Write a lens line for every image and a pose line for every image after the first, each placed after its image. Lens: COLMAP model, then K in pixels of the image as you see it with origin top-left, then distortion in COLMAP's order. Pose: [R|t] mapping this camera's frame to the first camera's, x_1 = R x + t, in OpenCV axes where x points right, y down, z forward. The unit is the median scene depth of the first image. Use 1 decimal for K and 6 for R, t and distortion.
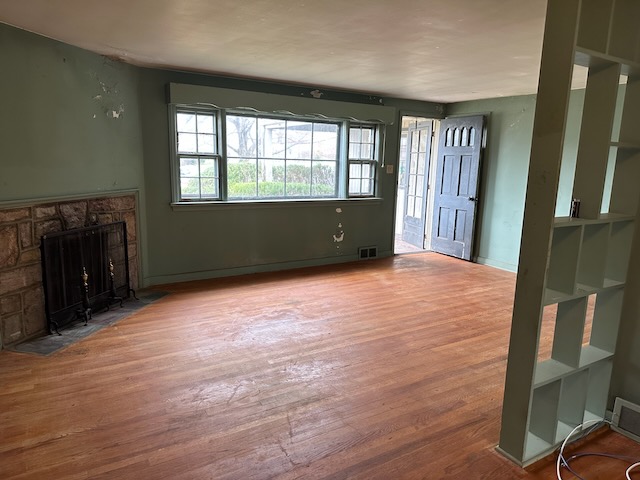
lens RADIAL K [[446.7, 0, 320.8], [0, 446.7, 244.1], [0, 0, 1]] dist [0.064347, -0.077111]
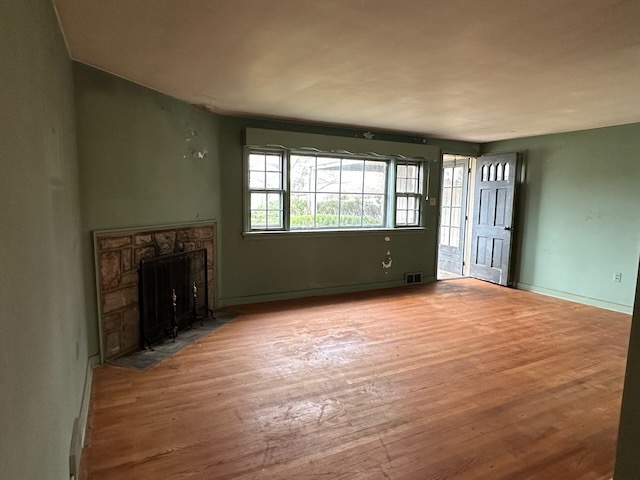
lens RADIAL K [[391.5, 0, 316.0], [0, 391.5, 244.6], [0, 0, 1]] dist [0.001109, -0.005148]
pose [[0.996875, -0.002954, -0.078945, -0.090568], [-0.002551, 0.997576, -0.069541, 0.007471], [0.078959, 0.069525, 0.994450, 0.056522]]
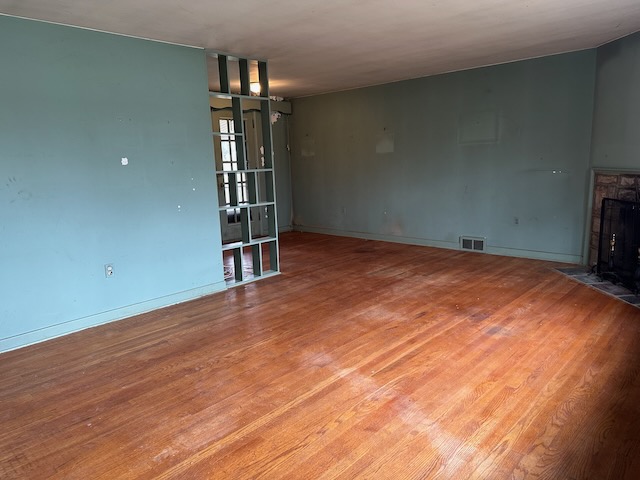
lens RADIAL K [[446.7, 0, 322.4], [0, 446.7, 242.1], [0, 0, 1]] dist [0.064347, -0.077111]
pose [[-0.963168, 0.052763, -0.263675, 0.430795], [-0.044999, 0.935107, 0.351496, -0.269299], [0.265110, 0.350414, -0.898291, 1.692664]]
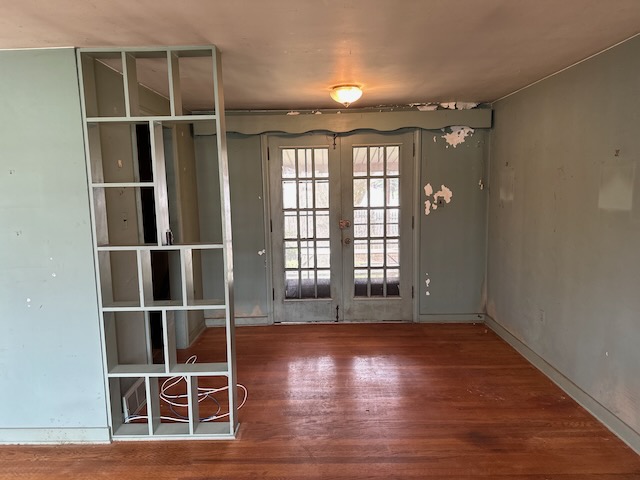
lens RADIAL K [[446.7, 0, 318.0], [0, 446.7, 240.2], [0, 0, 1]] dist [0.064347, -0.077111]
pose [[-0.844838, -0.072795, 0.530047, -0.217358], [0.100171, 0.951660, 0.290361, -0.205378], [-0.525561, 0.298404, -0.796706, 0.952557]]
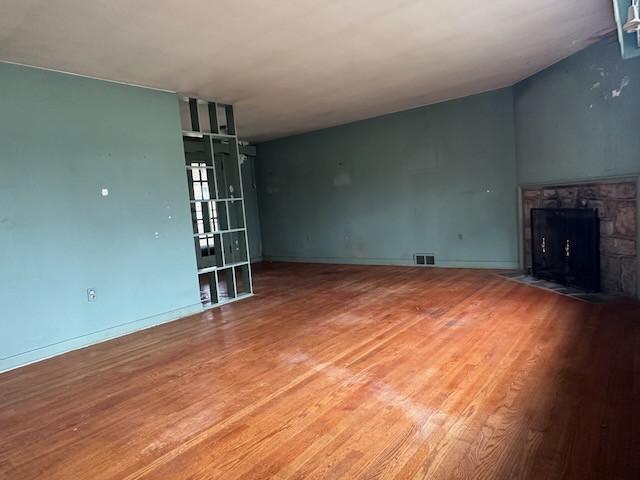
lens RADIAL K [[408.3, 0, 318.1], [0, 408.3, 243.9], [0, 0, 1]] dist [-0.007158, 0.008620]
pose [[-0.937437, 0.082468, -0.338245, 0.440000], [-0.010221, 0.964603, 0.263510, -0.215114], [0.348004, 0.250481, -0.903412, 1.705219]]
